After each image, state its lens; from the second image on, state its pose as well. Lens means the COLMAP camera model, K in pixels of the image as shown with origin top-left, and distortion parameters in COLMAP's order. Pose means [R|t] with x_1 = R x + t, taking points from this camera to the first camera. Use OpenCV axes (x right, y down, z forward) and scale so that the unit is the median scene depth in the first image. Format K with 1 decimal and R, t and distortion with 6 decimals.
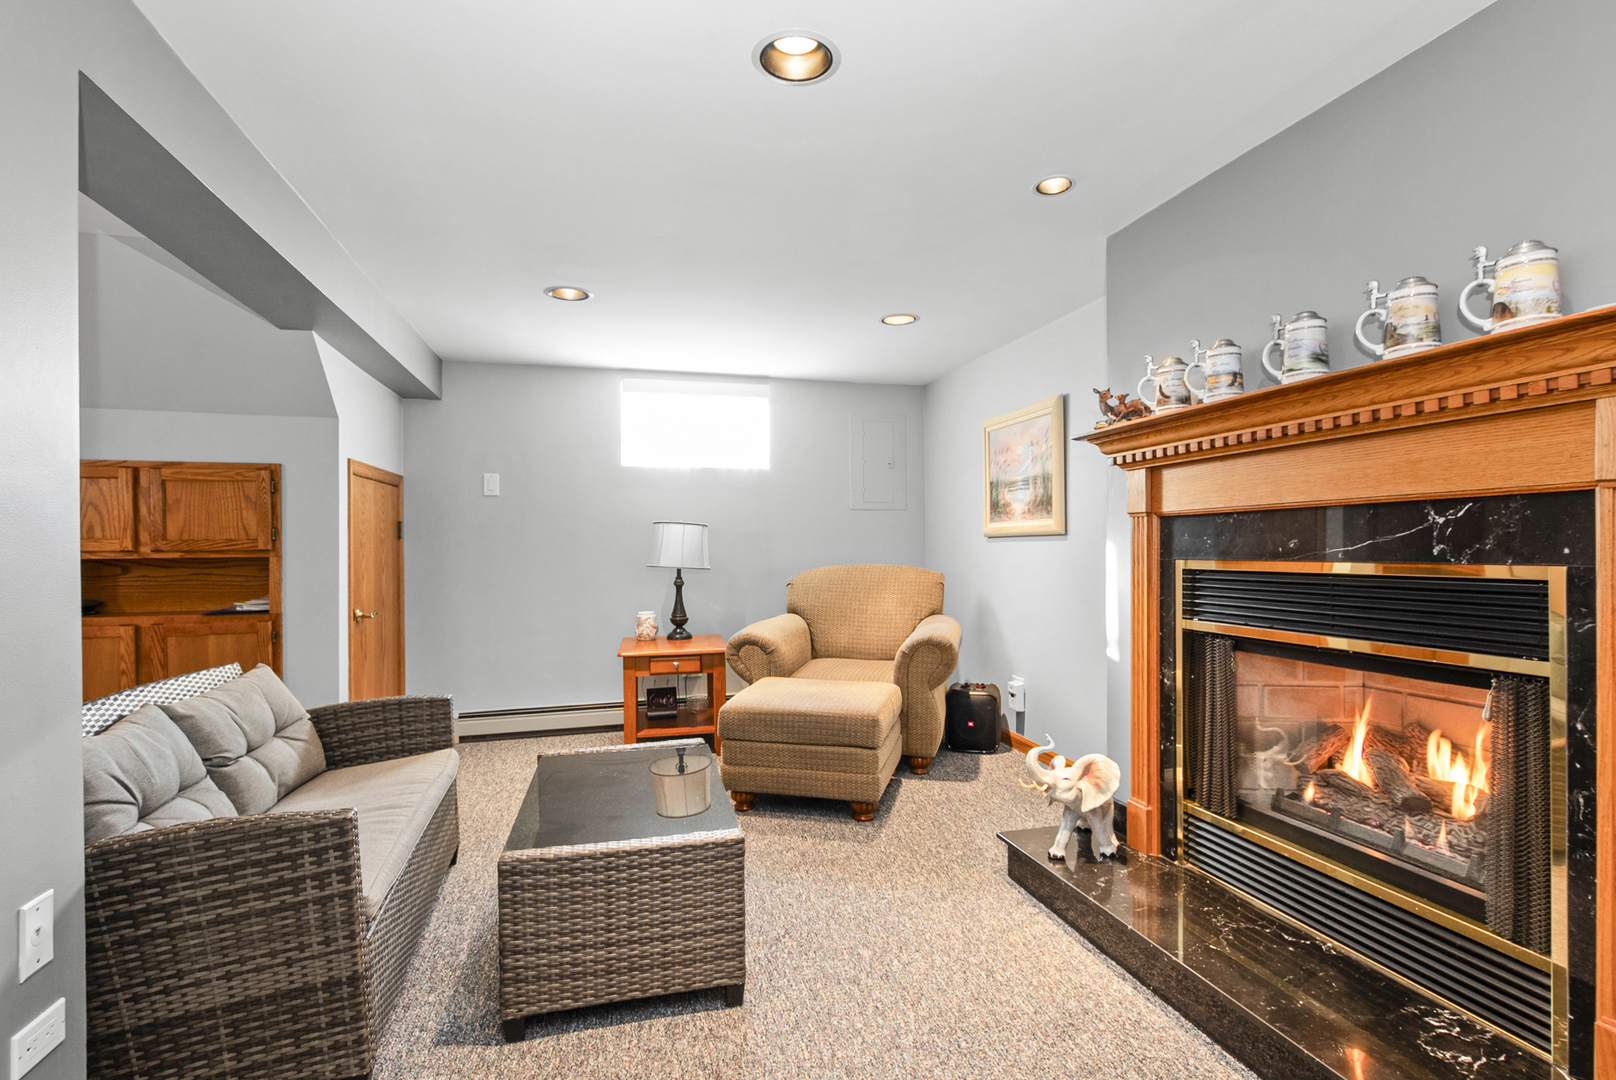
lens RADIAL K [[745.8, 0, 806.2], [0, 745.8, 547.9], [0, 0, 1]] dist [0.000270, 0.000065]
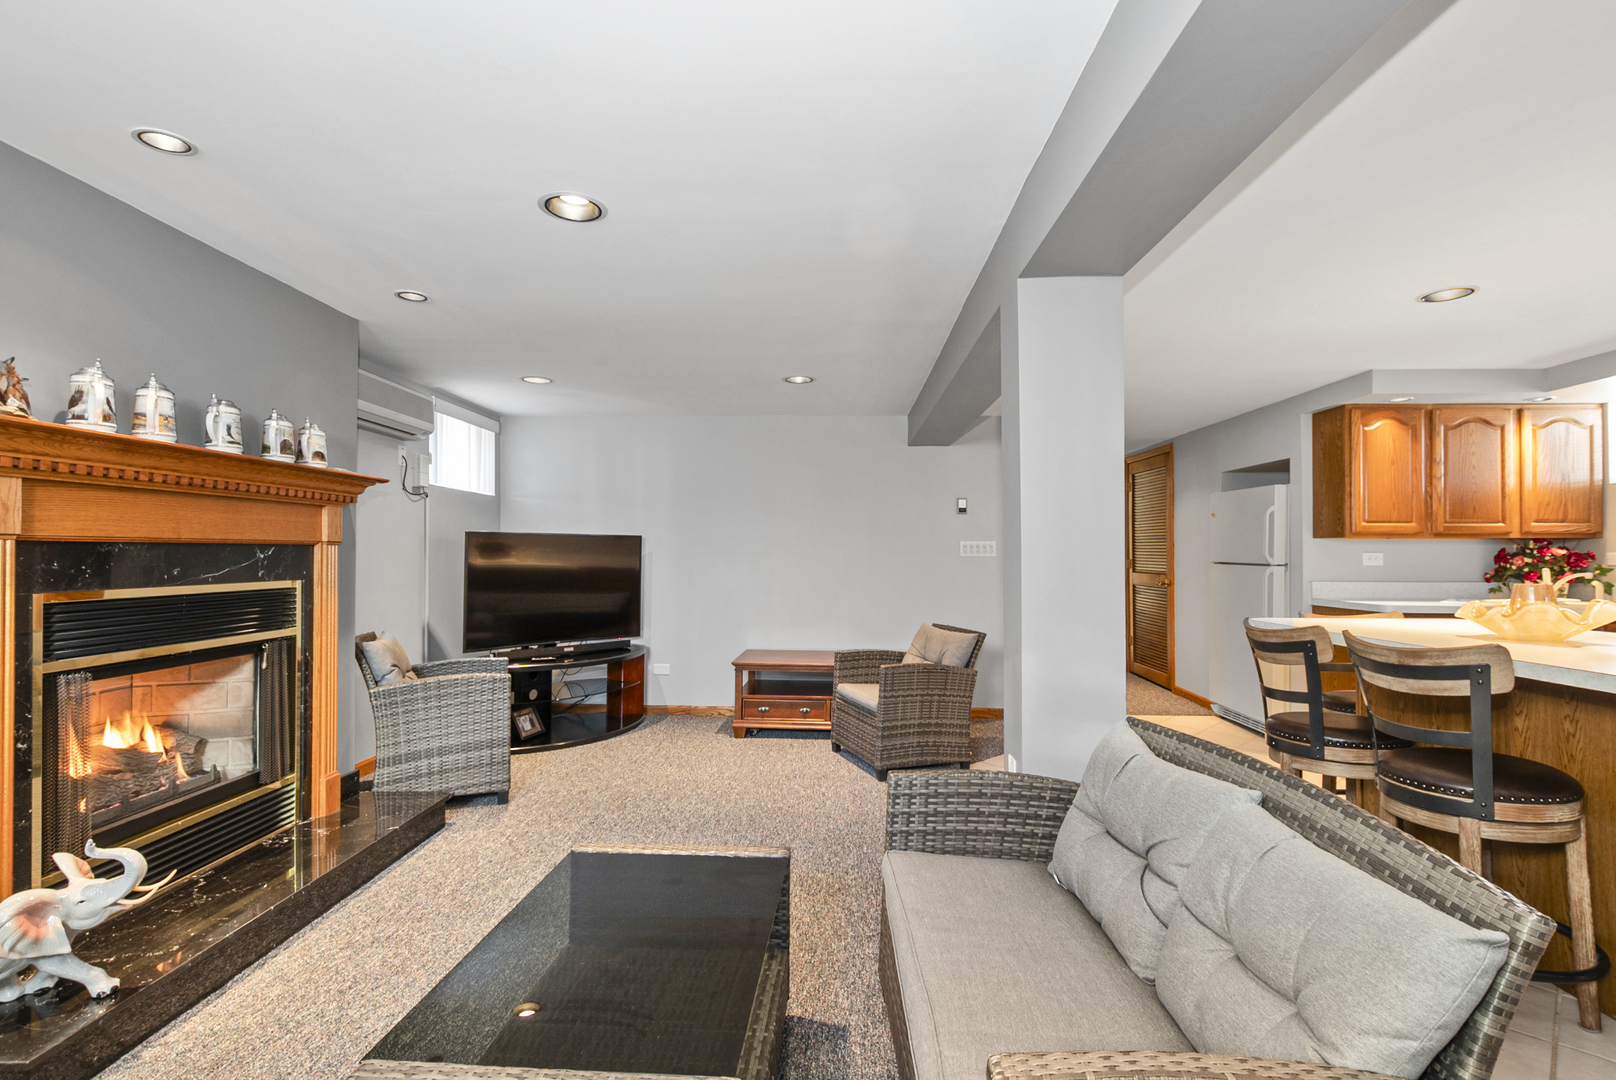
lens RADIAL K [[745.8, 0, 806.2], [0, 745.8, 547.9], [0, 0, 1]] dist [0.000270, 0.000065]
pose [[-0.953509, 0.009414, 0.301219, -0.759994], [0.006520, 0.999922, -0.010614, -0.026781], [-0.301295, -0.008157, -0.953496, 2.019446]]
